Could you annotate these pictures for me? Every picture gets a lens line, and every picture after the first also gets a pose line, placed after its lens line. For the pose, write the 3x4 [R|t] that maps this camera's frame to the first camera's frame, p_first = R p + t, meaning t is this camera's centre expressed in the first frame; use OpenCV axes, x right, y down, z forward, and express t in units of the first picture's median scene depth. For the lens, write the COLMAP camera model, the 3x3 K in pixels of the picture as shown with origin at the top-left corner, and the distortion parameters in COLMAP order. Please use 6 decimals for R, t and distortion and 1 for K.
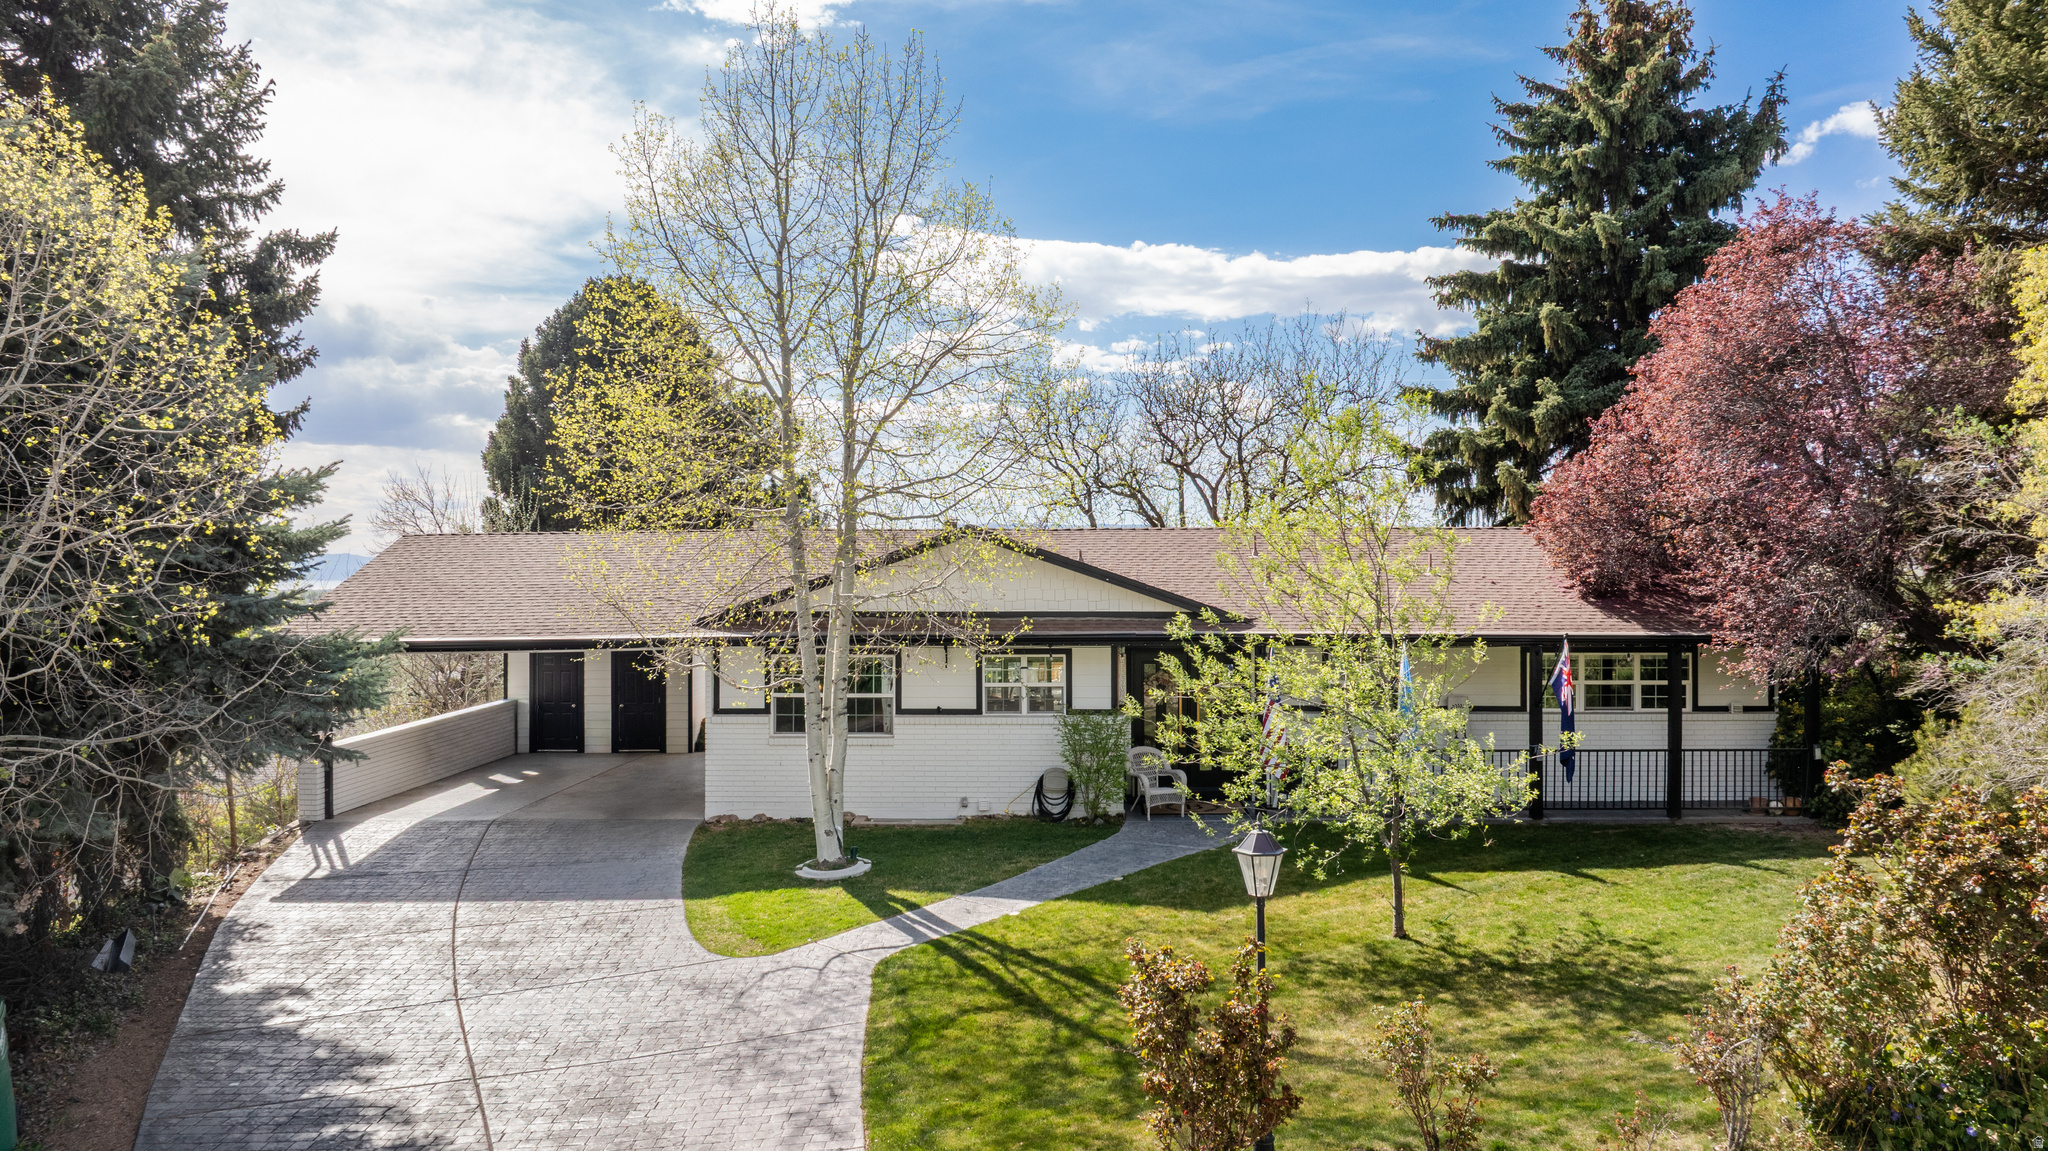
lens RADIAL K [[1439.5, 0, 1033.1], [0, 1439.5, 571.8], [0, 0, 1]] dist [-0.024497, 0.009718]
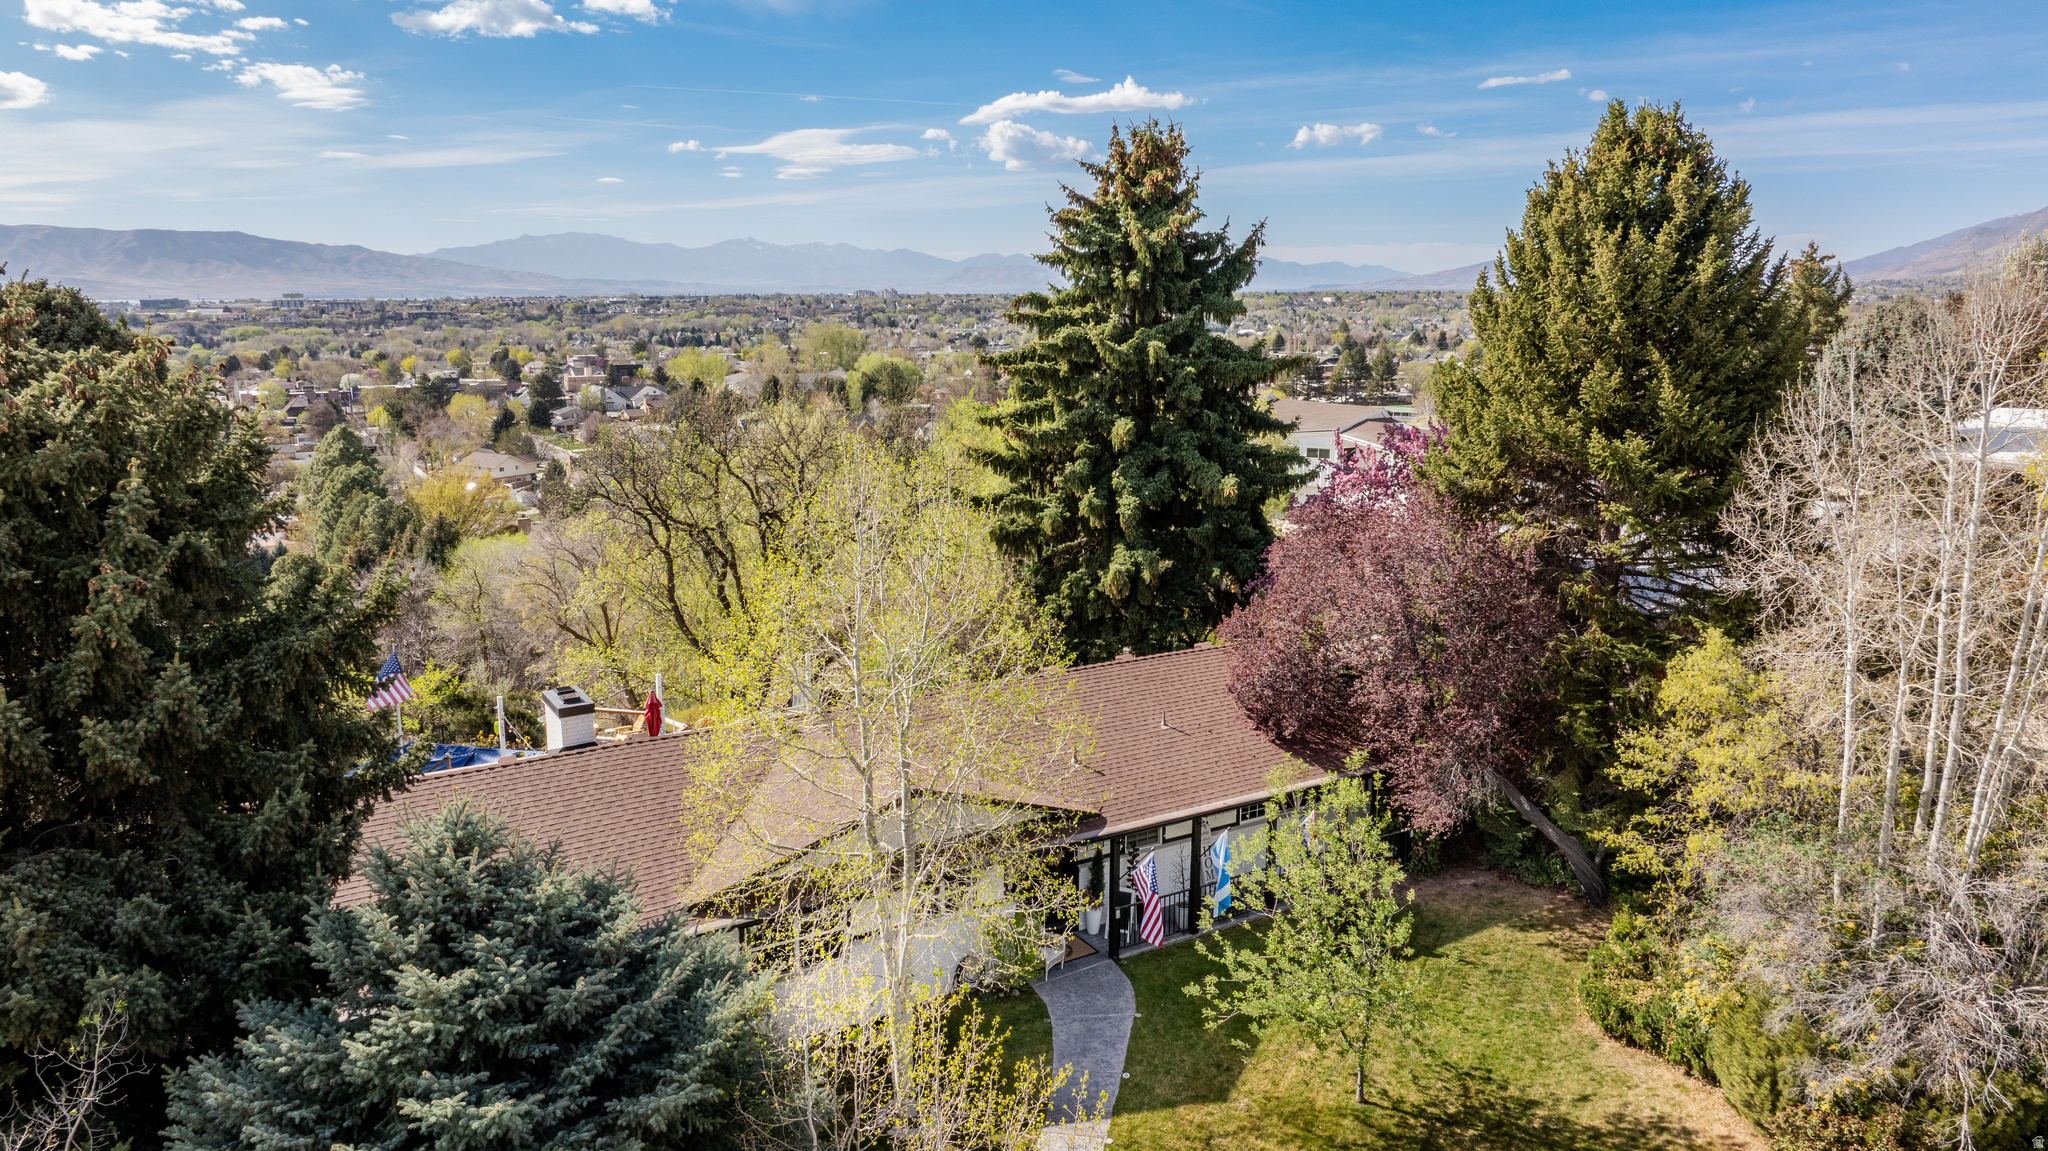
lens RADIAL K [[1439.5, 0, 1033.8], [0, 1439.5, 569.0], [0, 0, 1]] dist [-0.024497, 0.009718]
pose [[0.831913, -0.106372, 0.544615, -0.582551], [-0.000378, 0.981346, 0.192250, -0.431849], [-0.554905, -0.160141, 0.816355, -0.002088]]
